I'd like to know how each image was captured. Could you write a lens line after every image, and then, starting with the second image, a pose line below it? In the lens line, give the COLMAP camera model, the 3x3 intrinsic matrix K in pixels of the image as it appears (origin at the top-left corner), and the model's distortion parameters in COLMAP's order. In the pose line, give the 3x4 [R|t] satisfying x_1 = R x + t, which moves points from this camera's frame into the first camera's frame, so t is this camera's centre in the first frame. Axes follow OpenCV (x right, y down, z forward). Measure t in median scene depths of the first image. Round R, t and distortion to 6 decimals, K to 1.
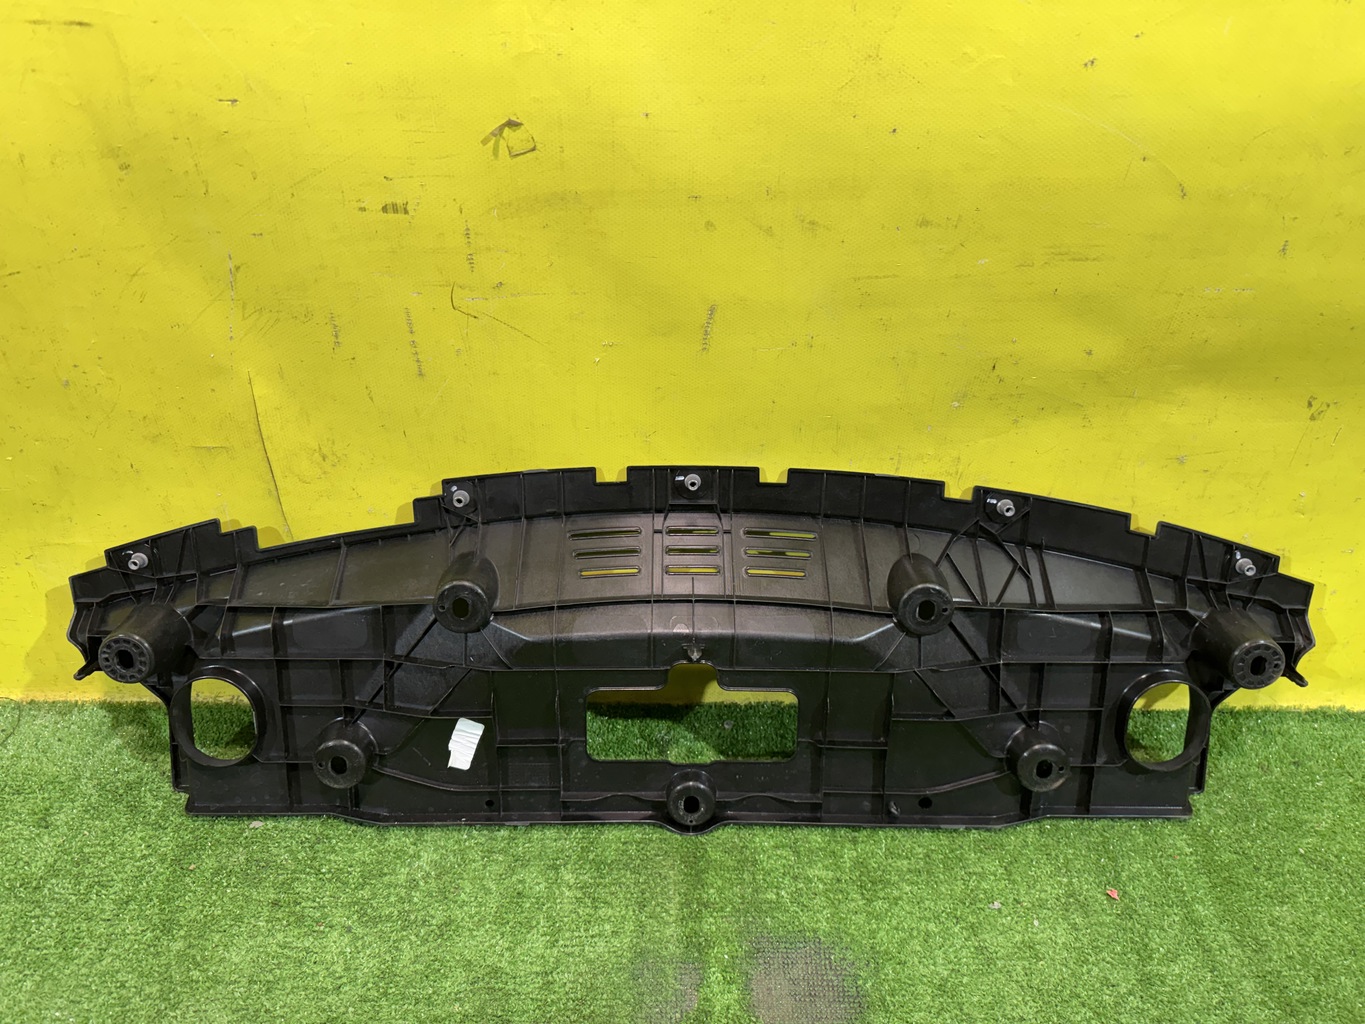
lens RADIAL K [[952.3, 0, 683.9], [0, 952.3, 510.9], [0, 0, 1]] dist [0.012711, -0.023651]
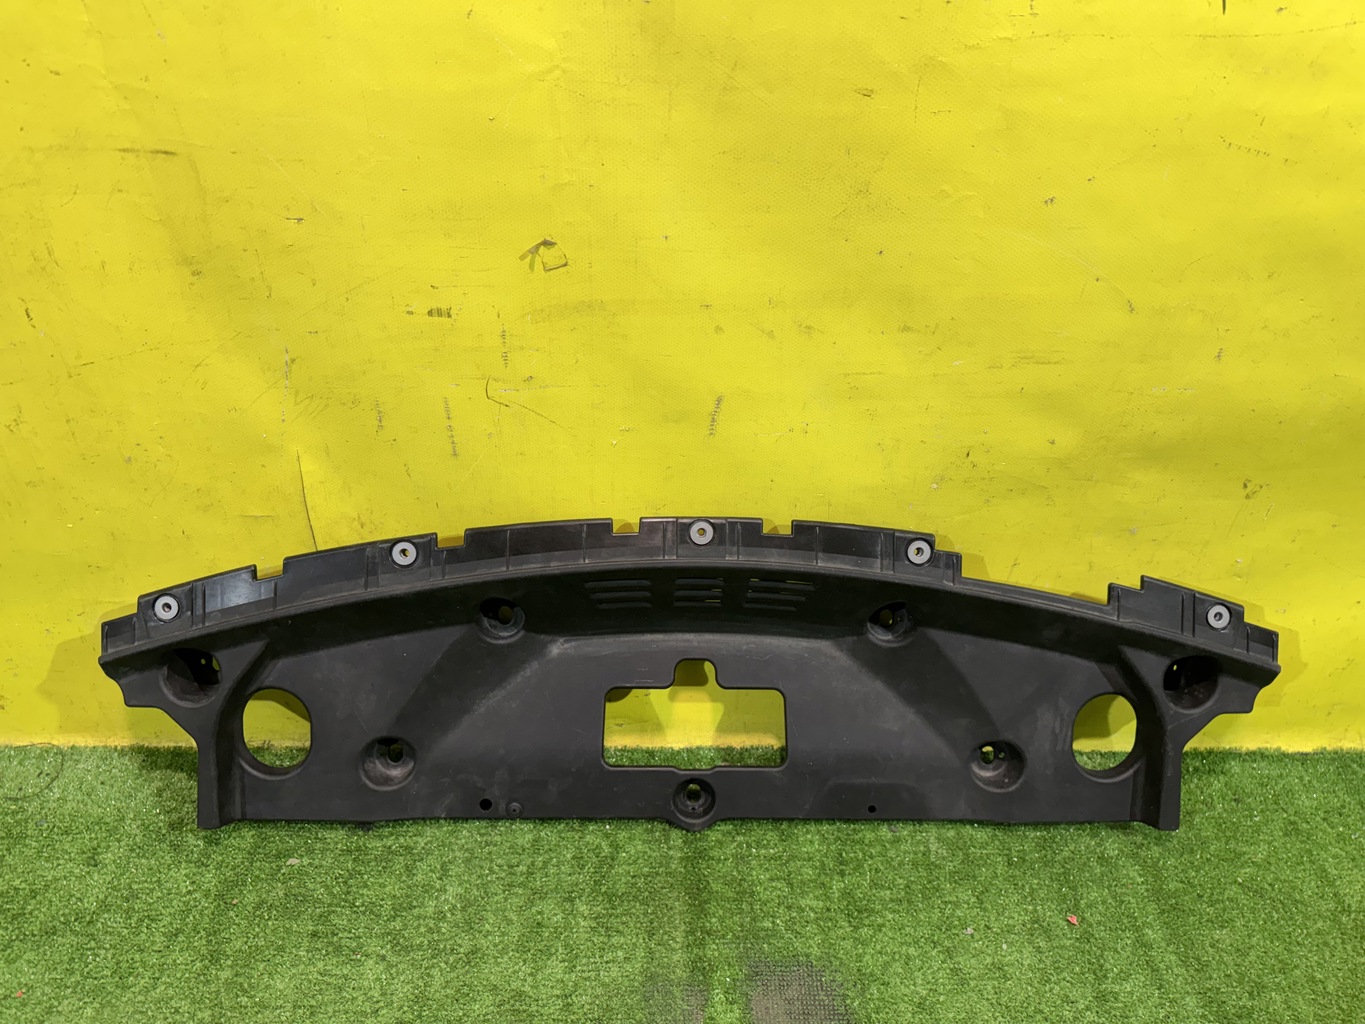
lens RADIAL K [[952.3, 0, 687.1], [0, 952.3, 524.6], [0, 0, 1]] dist [0.012711, -0.023651]
pose [[0.999540, 0.004554, 0.029974, -0.038668], [-0.004220, 0.999928, -0.011197, -0.049175], [-0.030023, 0.011065, 0.999488, -0.113327]]
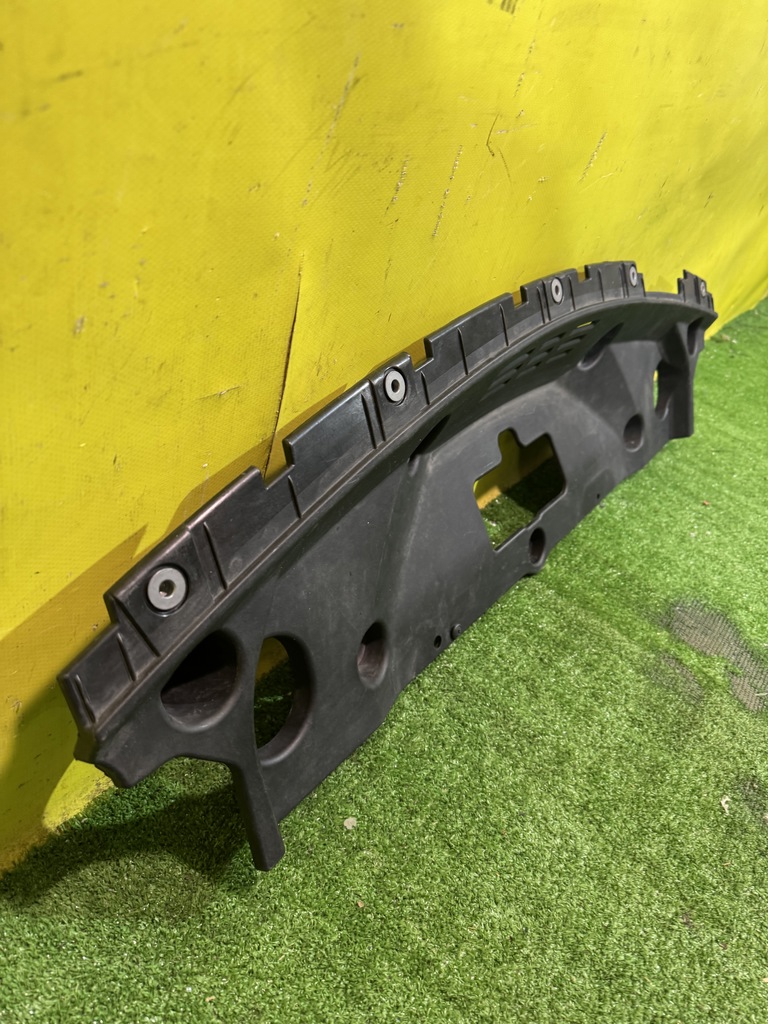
lens RADIAL K [[714.4, 0, 371.4], [0, 714.4, 518.3], [0, 0, 1]] dist [0.012711, -0.023651]
pose [[0.601481, -0.389128, 0.697710, -0.869352], [0.288576, 0.920213, 0.264447, -0.093295], [-0.744946, 0.042282, 0.665784, 0.618281]]
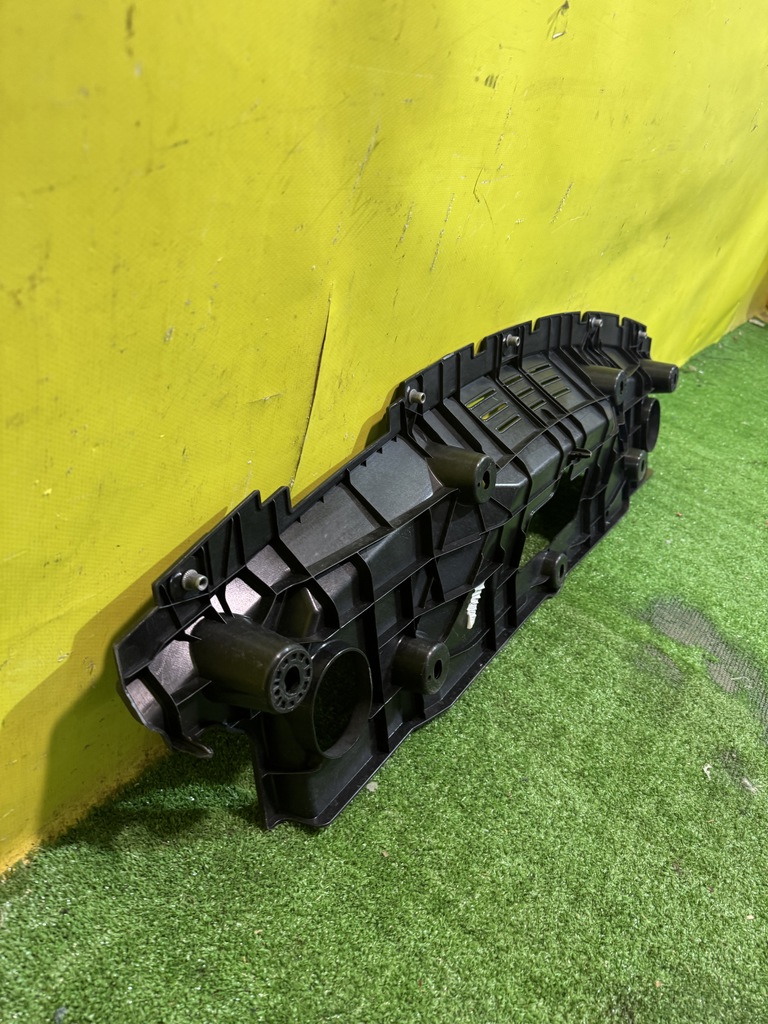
lens RADIAL K [[714.4, 0, 365.1], [0, 714.4, 519.1], [0, 0, 1]] dist [0.012711, -0.023651]
pose [[0.581278, -0.358488, 0.730481, -0.980437], [0.304829, 0.928285, 0.212995, -0.078425], [-0.754451, 0.098862, 0.648869, 0.583163]]
